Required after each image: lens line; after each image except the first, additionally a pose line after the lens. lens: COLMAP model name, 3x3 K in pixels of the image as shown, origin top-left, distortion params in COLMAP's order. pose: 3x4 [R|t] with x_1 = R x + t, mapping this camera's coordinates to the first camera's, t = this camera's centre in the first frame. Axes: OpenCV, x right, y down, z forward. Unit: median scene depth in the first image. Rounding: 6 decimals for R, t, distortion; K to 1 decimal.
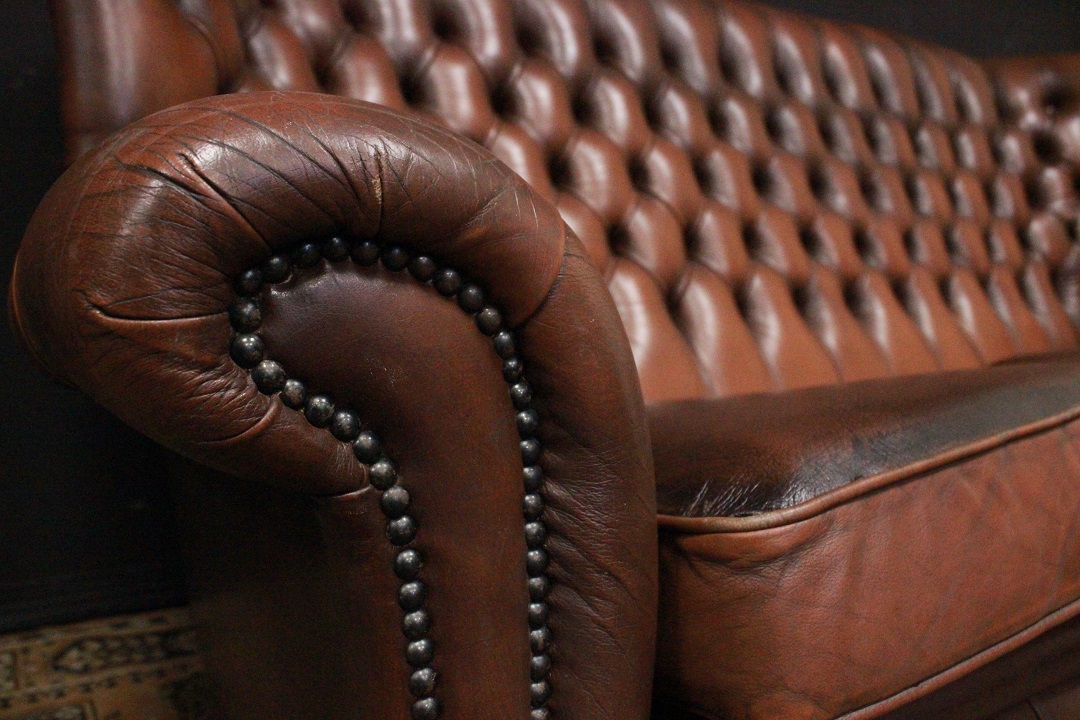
lens RADIAL K [[892.1, 0, 538.3], [0, 892.1, 353.3], [0, 0, 1]] dist [-0.077345, 0.003380]
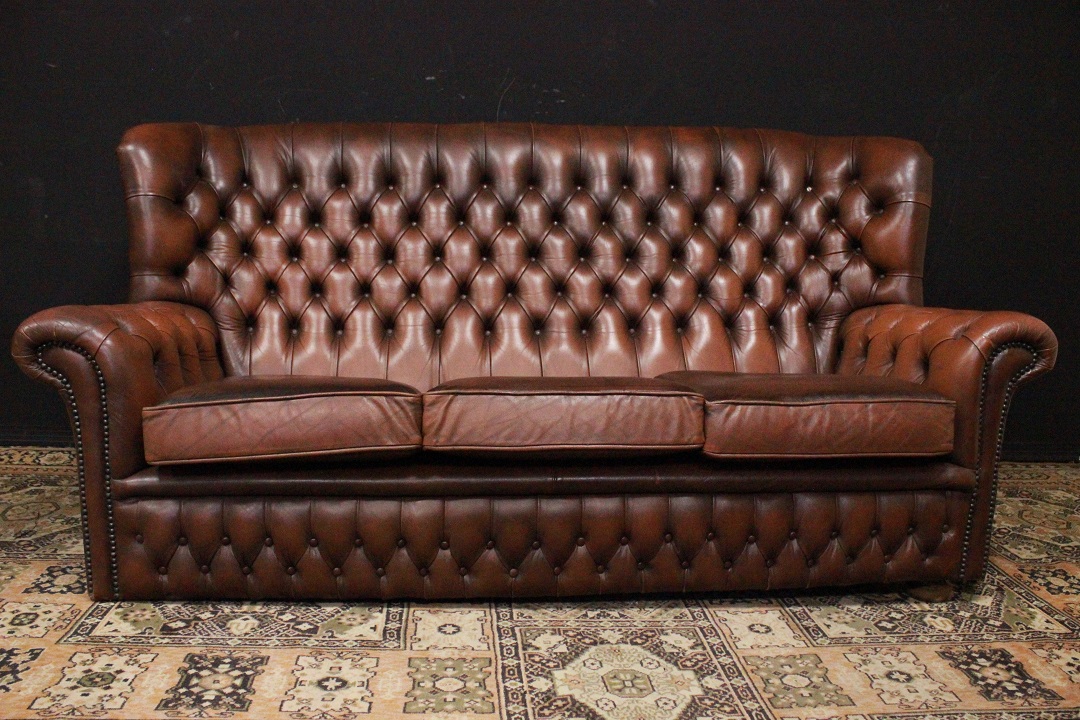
lens RADIAL K [[892.1, 0, 539.0], [0, 892.1, 359.7], [0, 0, 1]] dist [-0.077345, 0.003380]
pose [[0.885473, 0.099303, -0.453957, 3.523643], [-0.061754, 0.993382, 0.096846, -0.527364], [0.460569, -0.057721, 0.885745, -1.706324]]
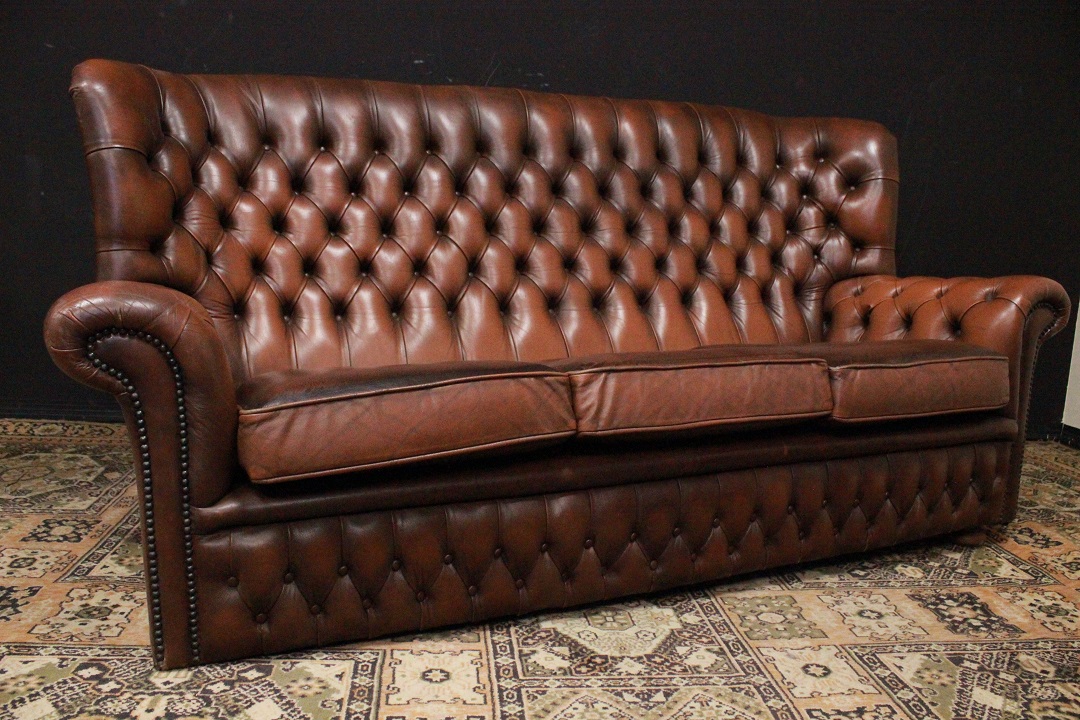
lens RADIAL K [[892.1, 0, 537.5], [0, 892.1, 359.3], [0, 0, 1]] dist [-0.077345, 0.003380]
pose [[0.989627, 0.055174, -0.132641, 1.589409], [-0.044864, 0.995825, 0.079502, -0.286271], [0.136474, -0.072726, 0.987971, -1.906498]]
